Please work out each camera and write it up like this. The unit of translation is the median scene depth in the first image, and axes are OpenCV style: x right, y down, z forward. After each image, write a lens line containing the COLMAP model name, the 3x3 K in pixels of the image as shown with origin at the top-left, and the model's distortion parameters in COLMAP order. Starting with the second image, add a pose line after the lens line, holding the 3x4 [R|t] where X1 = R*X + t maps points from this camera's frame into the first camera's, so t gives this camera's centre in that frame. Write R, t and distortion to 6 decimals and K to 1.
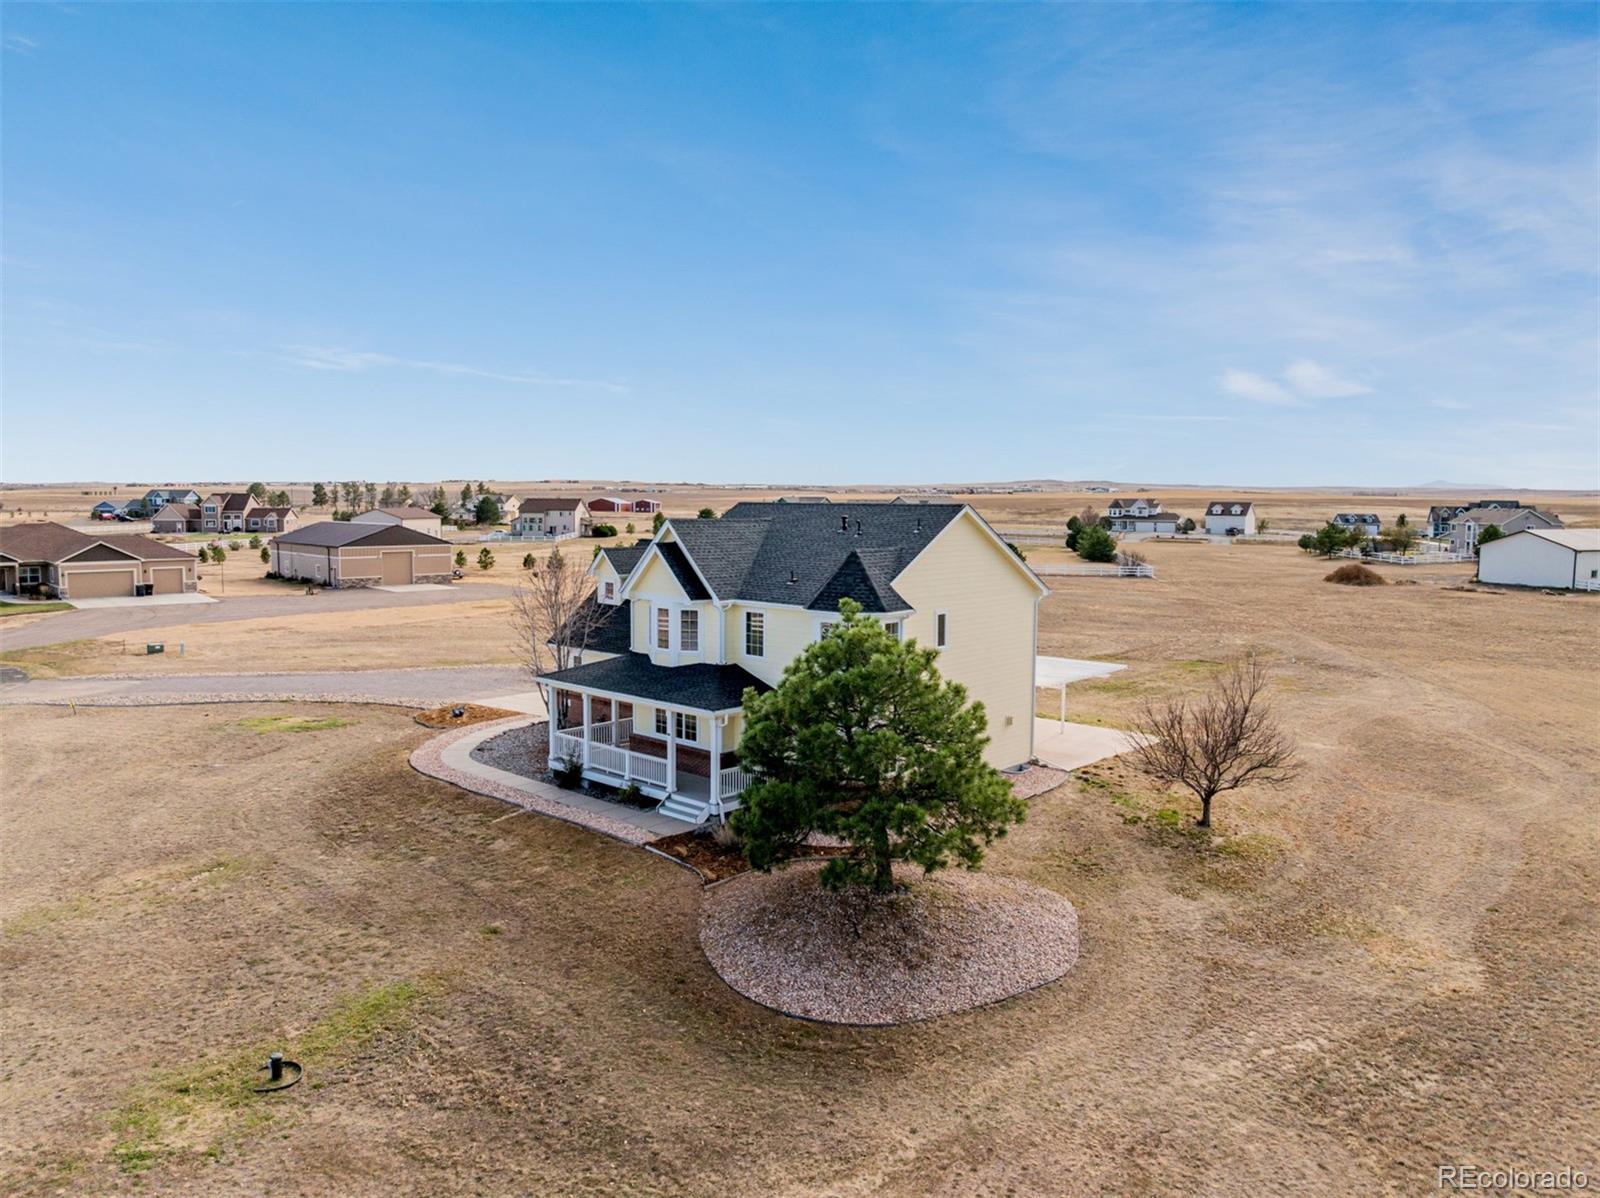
lens RADIAL K [[1134.7, 0, 800.0], [0, 1134.7, 599.0], [0, 0, 1]] dist [-0.045457, -0.002618]
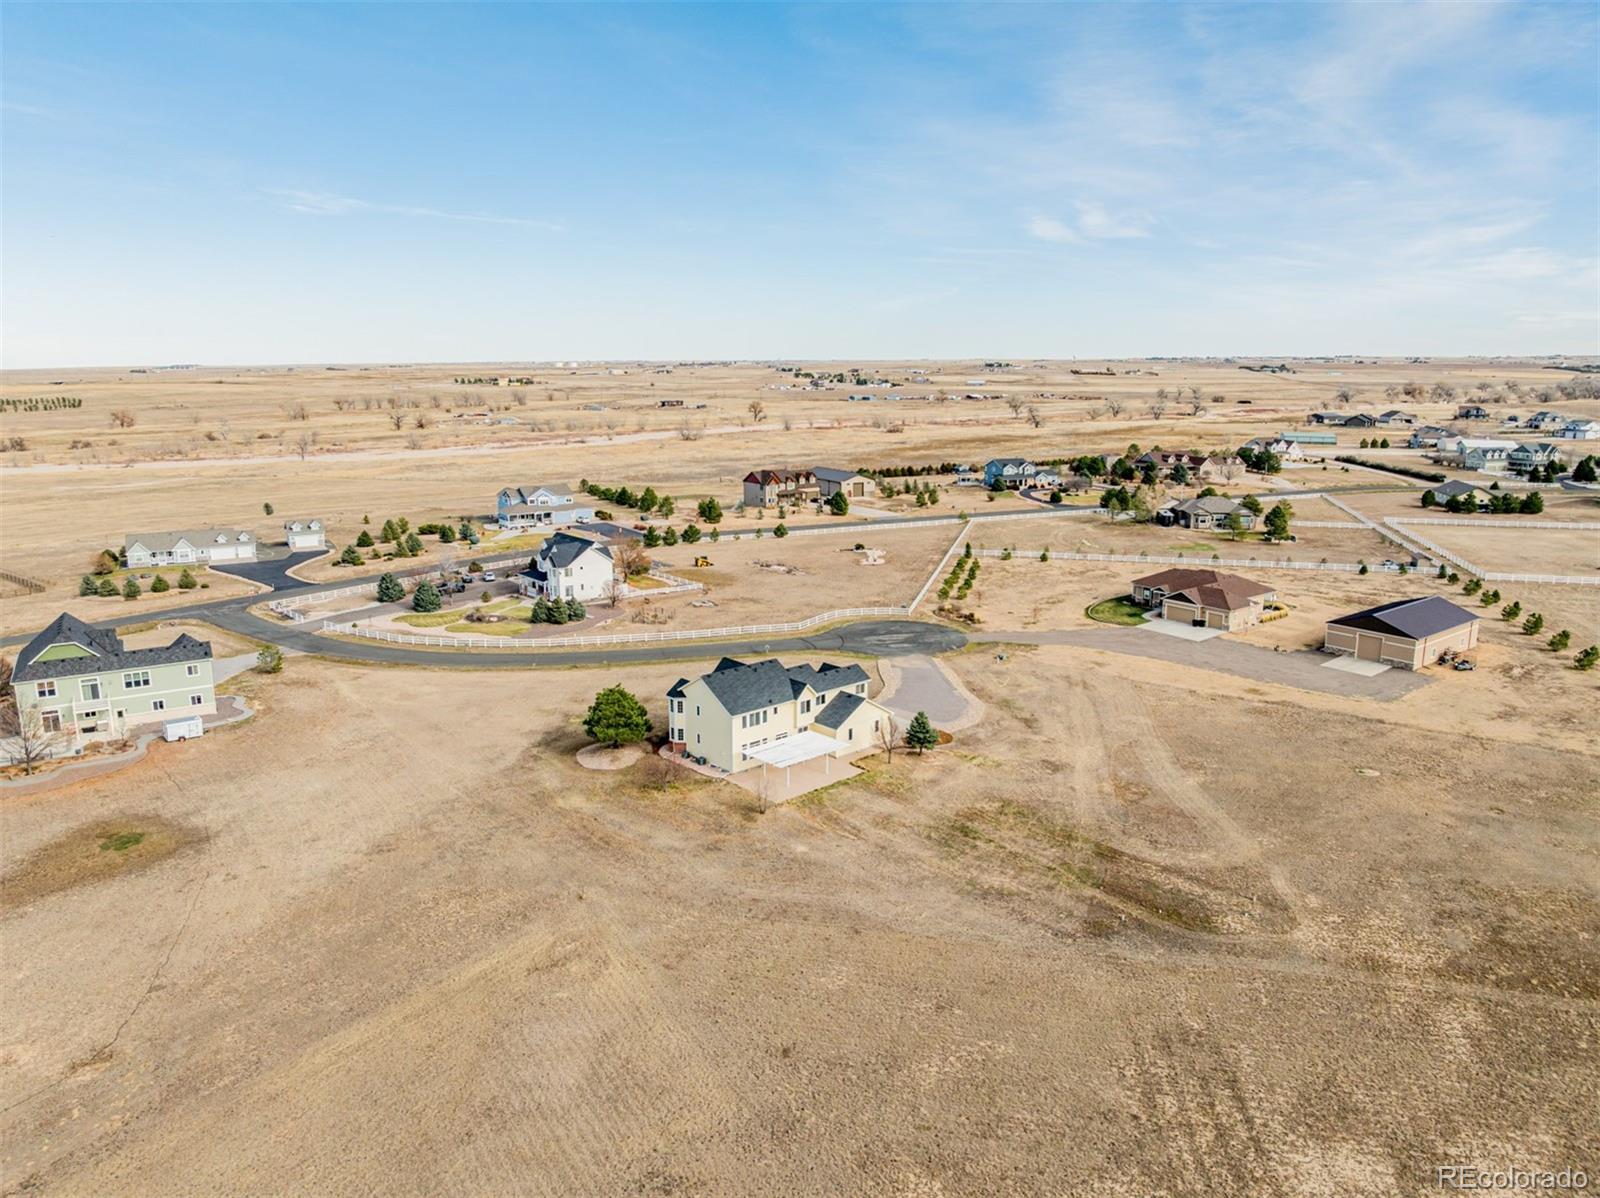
lens RADIAL K [[1128.3, 0, 800.0], [0, 1128.3, 599.0], [0, 0, 1]] dist [-0.036209, -0.007293]
pose [[-0.094836, 0.203792, -0.974410, 3.315241], [-0.090795, 0.972971, 0.212327, -1.039182], [0.991344, 0.108608, -0.073769, 1.547660]]
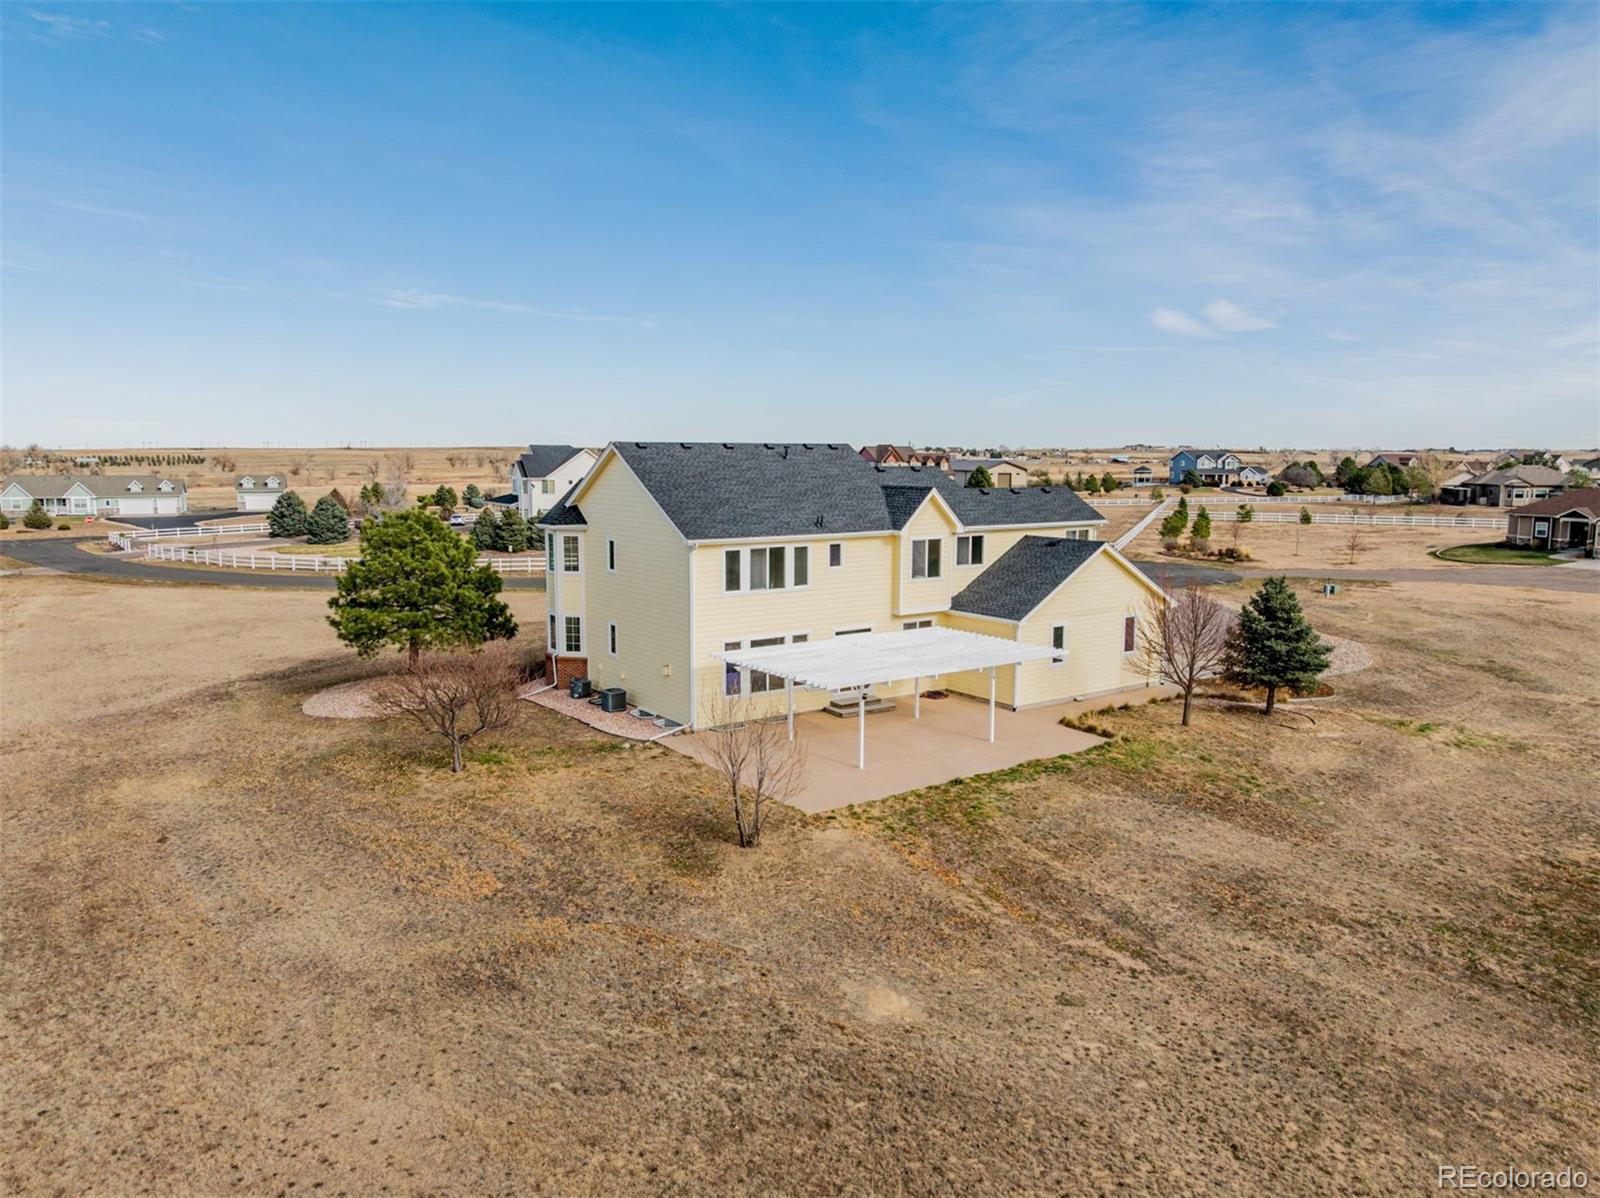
lens RADIAL K [[1128.3, 0, 800.0], [0, 1128.3, 599.0], [0, 0, 1]] dist [-0.036209, -0.007293]
pose [[-0.209014, 0.119045, -0.970640, 1.217048], [-0.092017, 0.985765, 0.140714, -0.106932], [0.973574, 0.118727, -0.195084, 1.452976]]
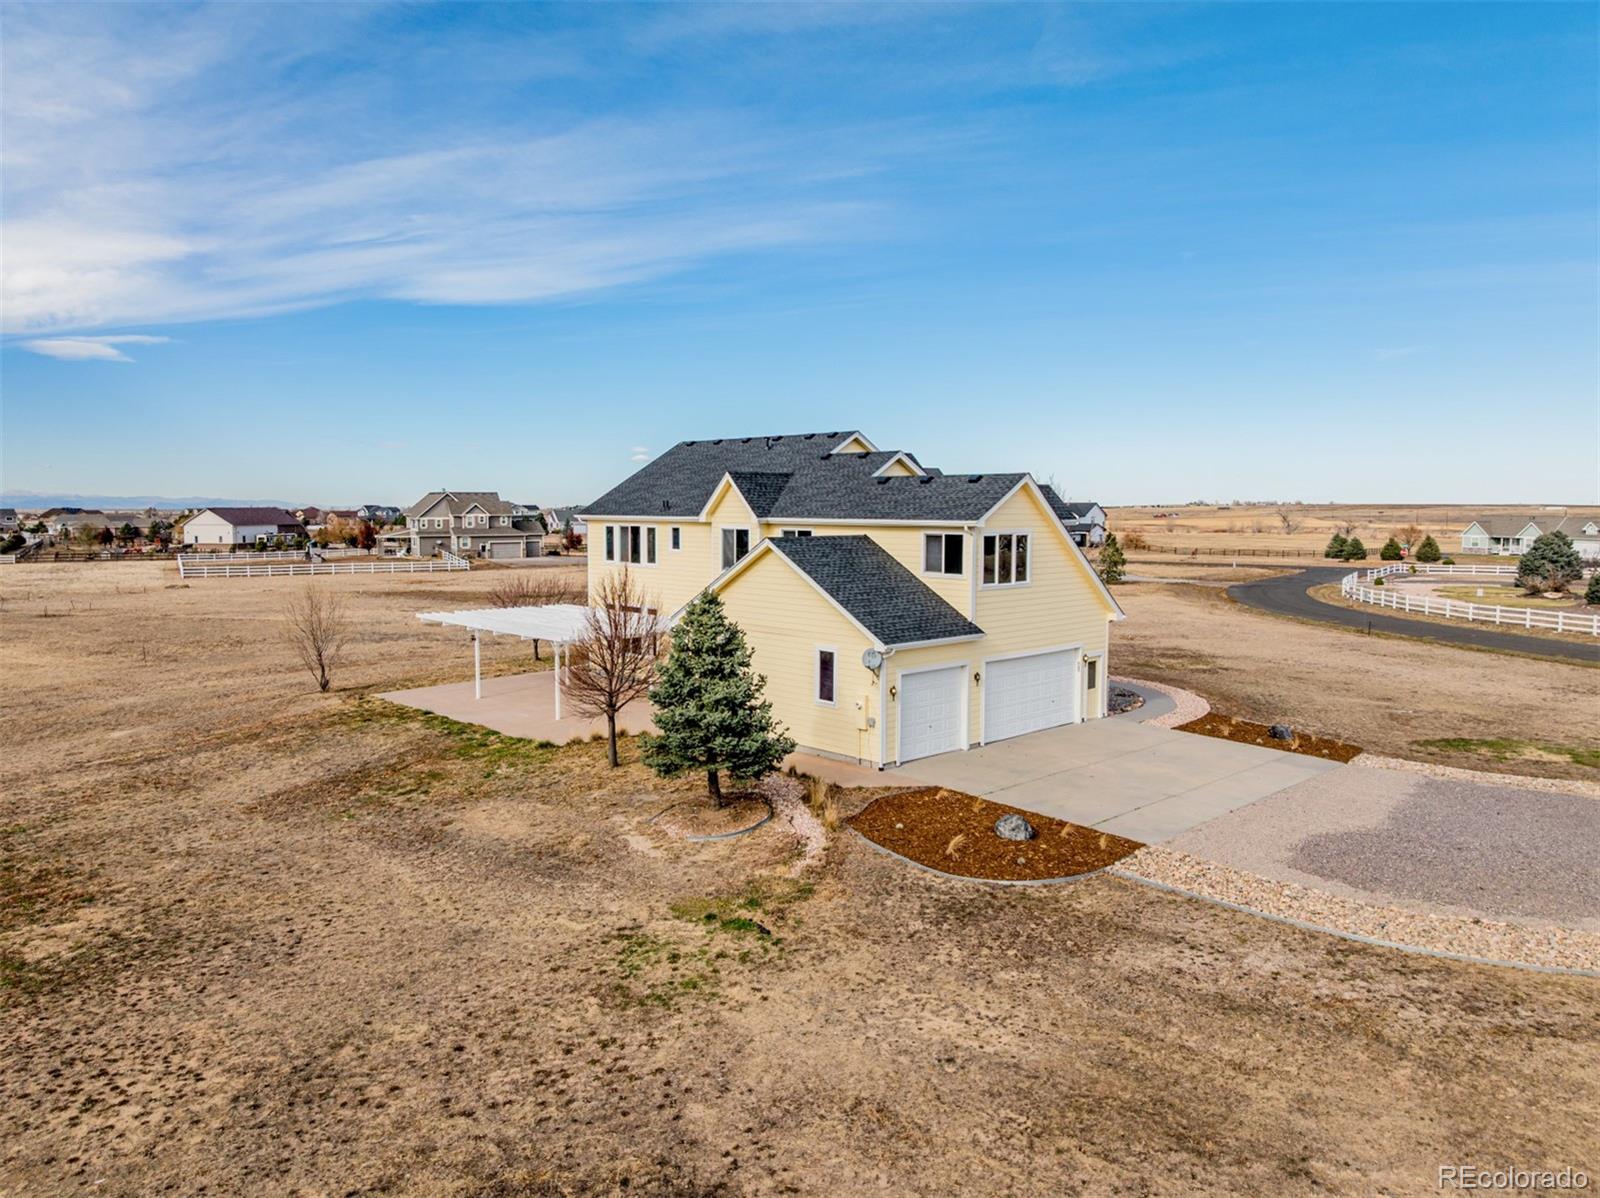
lens RADIAL K [[1128.3, 0, 800.0], [0, 1128.3, 599.0], [0, 0, 1]] dist [-0.036209, -0.007293]
pose [[-0.997156, -0.015119, 0.073827, -0.093867], [-0.002081, 0.984818, 0.173575, -0.136117], [-0.075331, 0.172928, -0.982050, 2.407901]]
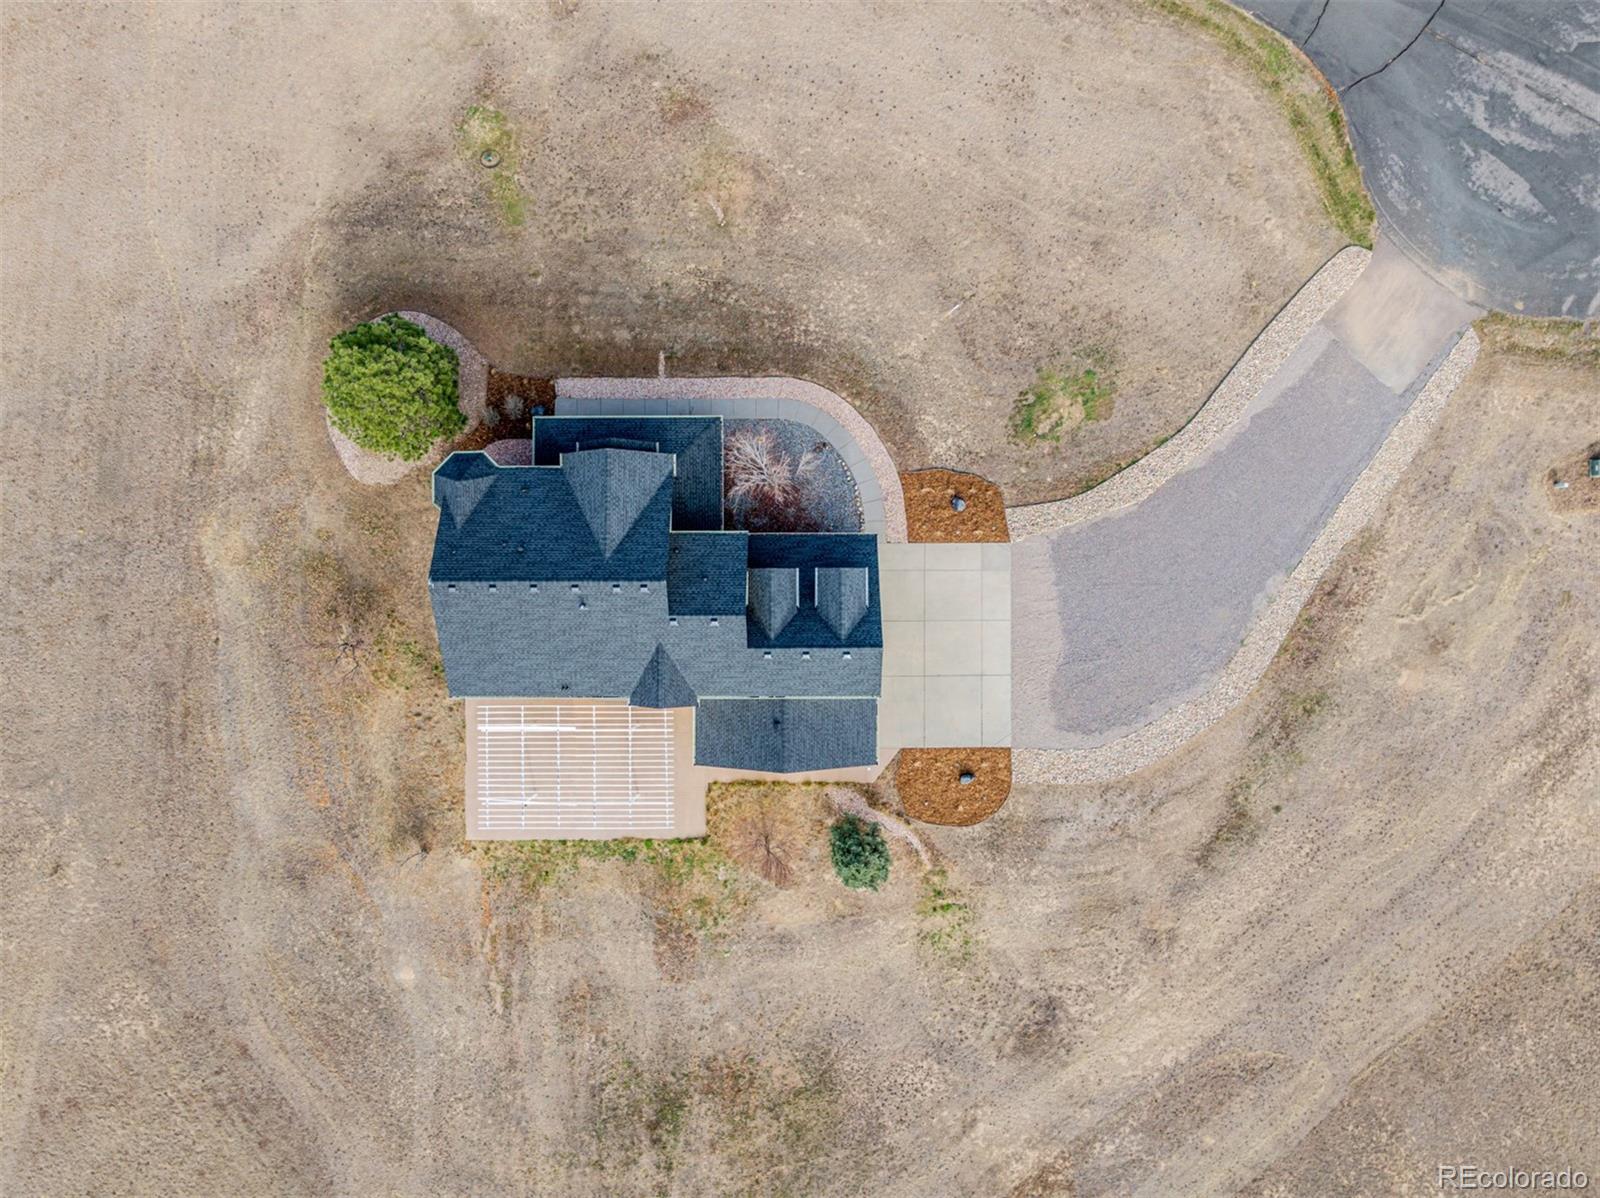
lens RADIAL K [[1128.3, 0, 800.0], [0, 1128.3, 599.0], [0, 0, 1]] dist [-0.036209, -0.007293]
pose [[-0.737032, 0.675856, 0.001655, -0.175577], [-0.058928, -0.066700, 0.996031, -1.503597], [0.673284, 0.734009, 0.088987, 1.239597]]
